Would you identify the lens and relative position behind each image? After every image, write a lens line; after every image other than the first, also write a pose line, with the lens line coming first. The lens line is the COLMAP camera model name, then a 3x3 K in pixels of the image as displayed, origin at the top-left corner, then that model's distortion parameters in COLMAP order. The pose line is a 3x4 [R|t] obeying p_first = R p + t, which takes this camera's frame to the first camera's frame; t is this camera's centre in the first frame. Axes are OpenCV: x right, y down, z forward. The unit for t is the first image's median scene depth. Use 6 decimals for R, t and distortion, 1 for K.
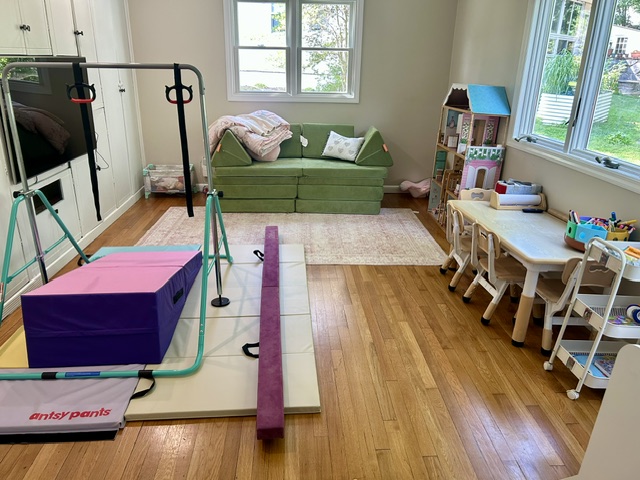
lens RADIAL K [[481.0, 0, 320.8], [0, 481.0, 241.9], [0, 0, 1]] dist [0.036082, -0.036884]
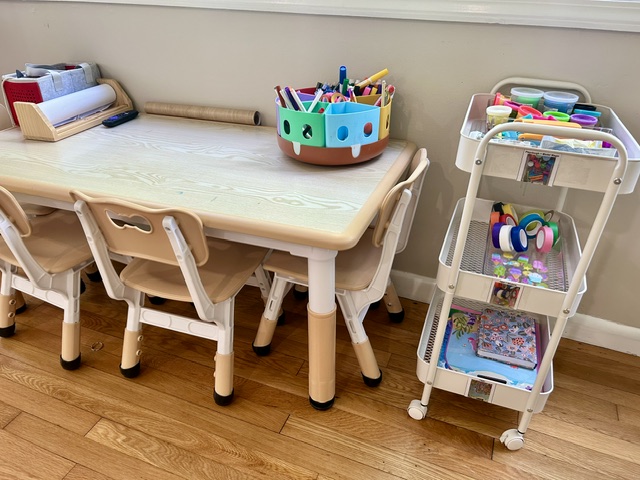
lens RADIAL K [[481.0, 0, 316.6], [0, 481.0, 250.1], [0, 0, 1]] dist [0.036082, -0.036884]
pose [[0.442022, -0.514272, 0.734943, 0.118132], [0.330696, 0.855046, 0.399420, -0.086998], [-0.833820, 0.066490, 0.548017, 0.639574]]
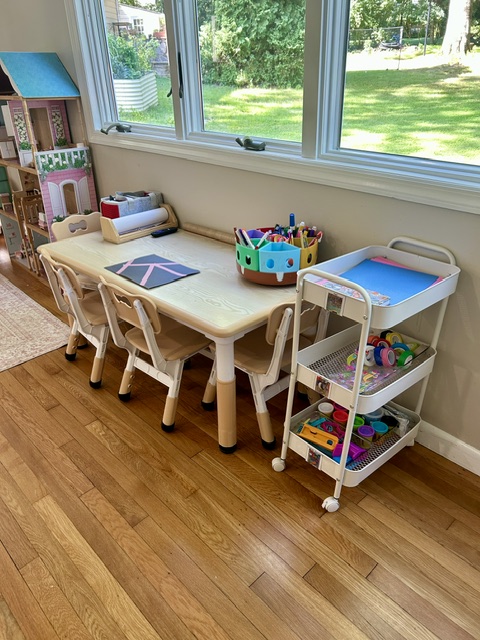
lens RADIAL K [[481.0, 0, 235.2], [0, 481.0, 320.3], [0, 0, 1]] dist [0.036082, -0.036884]
pose [[0.765856, -0.353941, 0.536833, 0.107924], [0.272675, 0.934856, 0.227360, -0.082238], [-0.582334, -0.027744, 0.812476, 0.405791]]
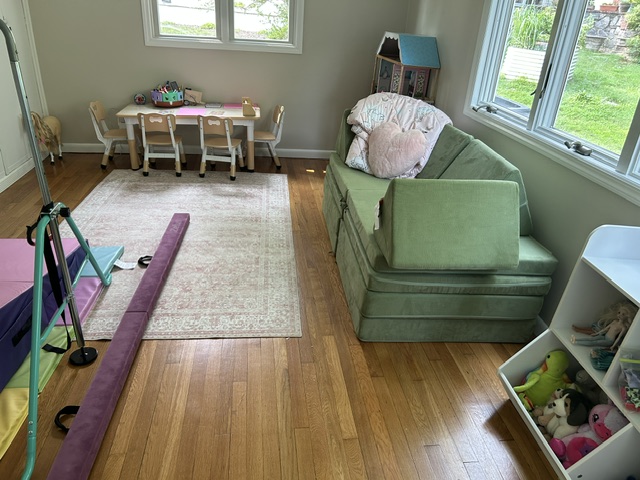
lens RADIAL K [[481.0, 0, 318.5], [0, 481.0, 243.2], [0, 0, 1]] dist [0.036082, -0.036884]
pose [[0.997605, 0.005741, 0.068927, 0.088924], [-0.013061, 0.994257, 0.106217, -0.076725], [-0.067922, -0.106863, 0.991951, 0.181053]]
